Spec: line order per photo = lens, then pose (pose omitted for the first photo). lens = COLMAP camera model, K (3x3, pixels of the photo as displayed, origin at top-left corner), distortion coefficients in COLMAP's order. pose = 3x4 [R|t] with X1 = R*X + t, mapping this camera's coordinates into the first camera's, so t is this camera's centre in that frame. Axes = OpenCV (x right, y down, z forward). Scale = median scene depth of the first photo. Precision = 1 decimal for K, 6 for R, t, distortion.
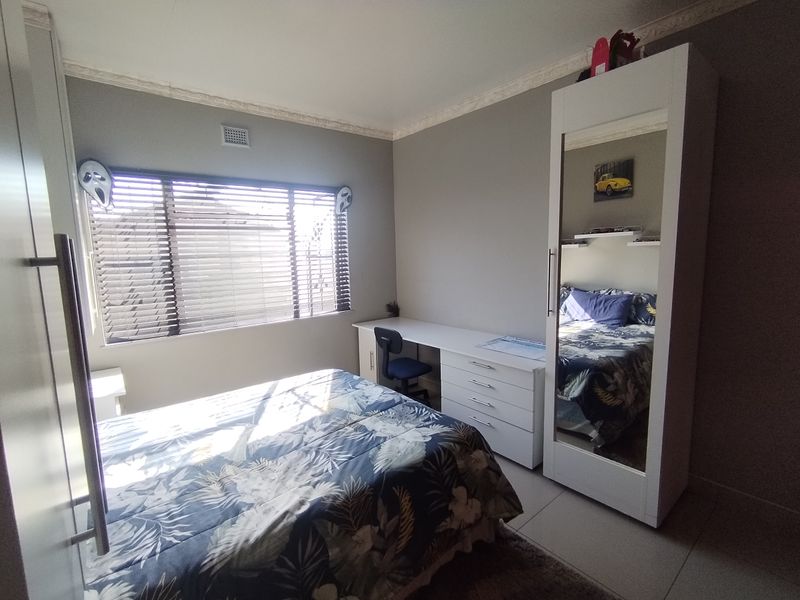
lens RADIAL K [[378.5, 0, 396.8], [0, 378.5, 298.6], [0, 0, 1]] dist [-0.003674, -0.000319]
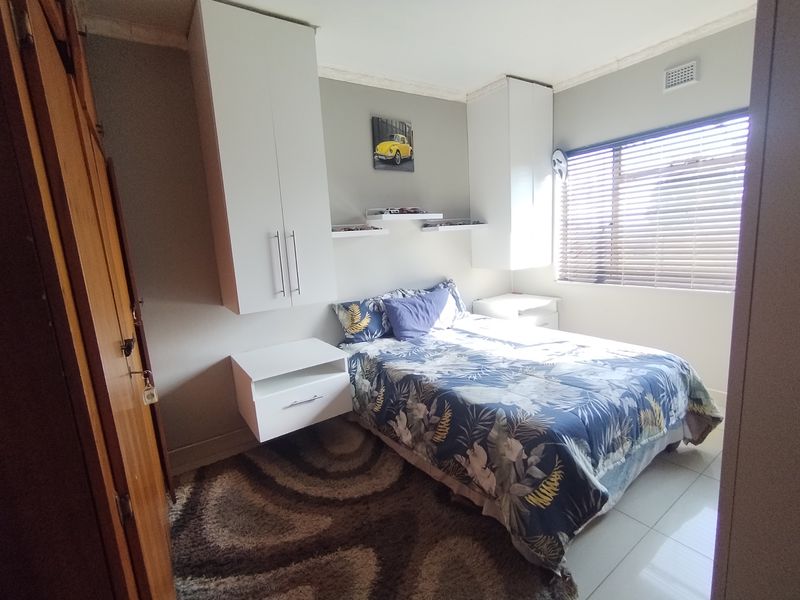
lens RADIAL K [[375.2, 0, 395.2], [0, 375.2, 297.1], [0, 0, 1]] dist [-0.001213, -0.000076]
pose [[-0.081866, 0.190652, -0.978238, 0.900425], [-0.054558, 0.979204, 0.195406, -0.080539], [0.995149, 0.069367, -0.069762, 0.645507]]
